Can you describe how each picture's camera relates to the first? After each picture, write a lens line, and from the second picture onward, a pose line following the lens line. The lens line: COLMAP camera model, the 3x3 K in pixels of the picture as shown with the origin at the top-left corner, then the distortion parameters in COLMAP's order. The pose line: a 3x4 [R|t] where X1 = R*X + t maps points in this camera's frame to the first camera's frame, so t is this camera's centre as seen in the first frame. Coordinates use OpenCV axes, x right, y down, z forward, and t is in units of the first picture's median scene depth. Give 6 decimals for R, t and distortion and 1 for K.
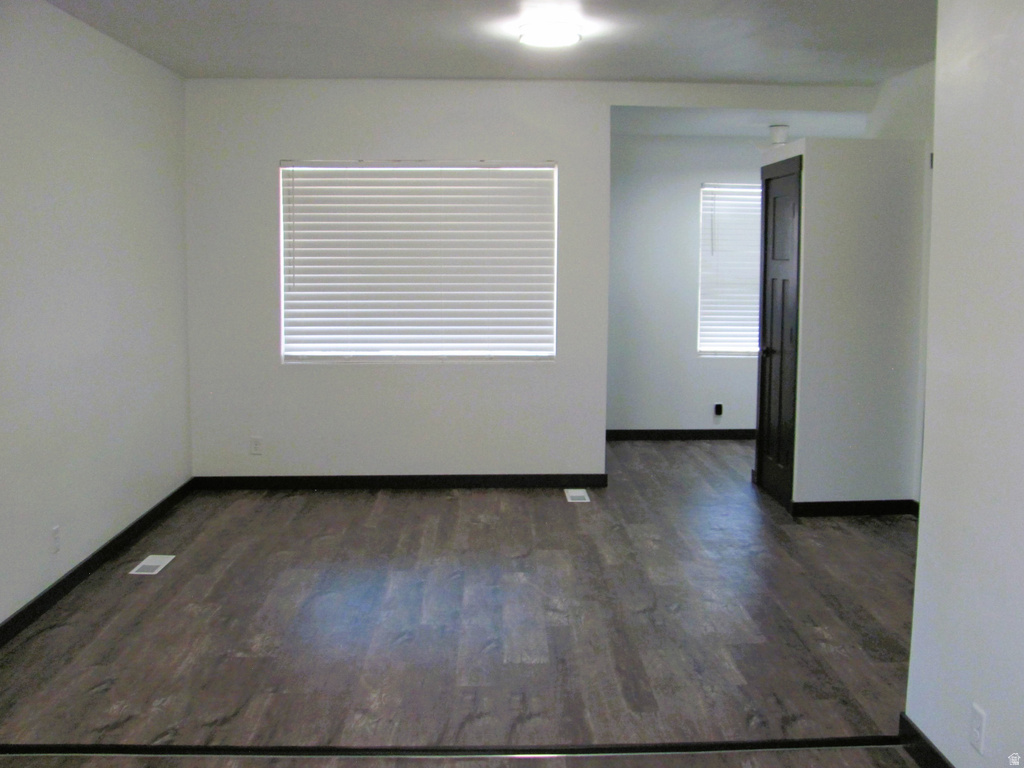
lens RADIAL K [[1099.3, 0, 532.3], [0, 1099.3, 384.5], [0, 0, 1]] dist [-0.216368, 0.288607]
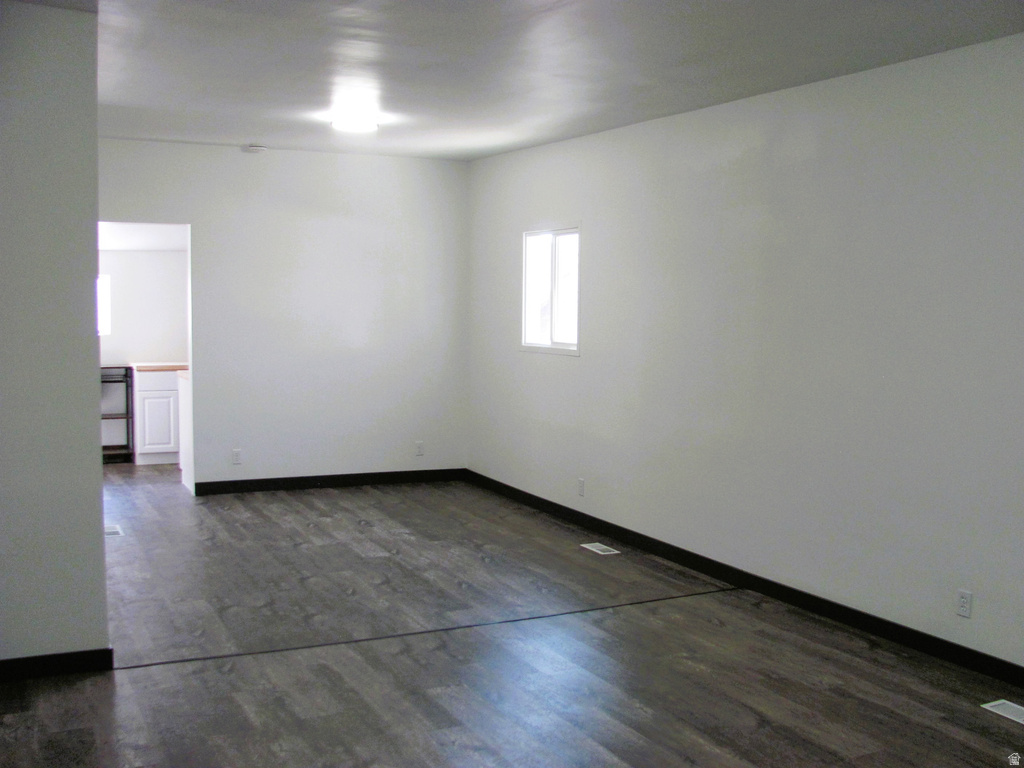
lens RADIAL K [[1099.3, 0, 532.3], [0, 1099.3, 384.5], [0, 0, 1]] dist [-0.216368, 0.288607]
pose [[-0.903953, 0.014172, -0.427397, 0.355628], [-0.068890, 0.981571, 0.178250, -0.219841], [0.422047, 0.190573, -0.886317, 1.882060]]
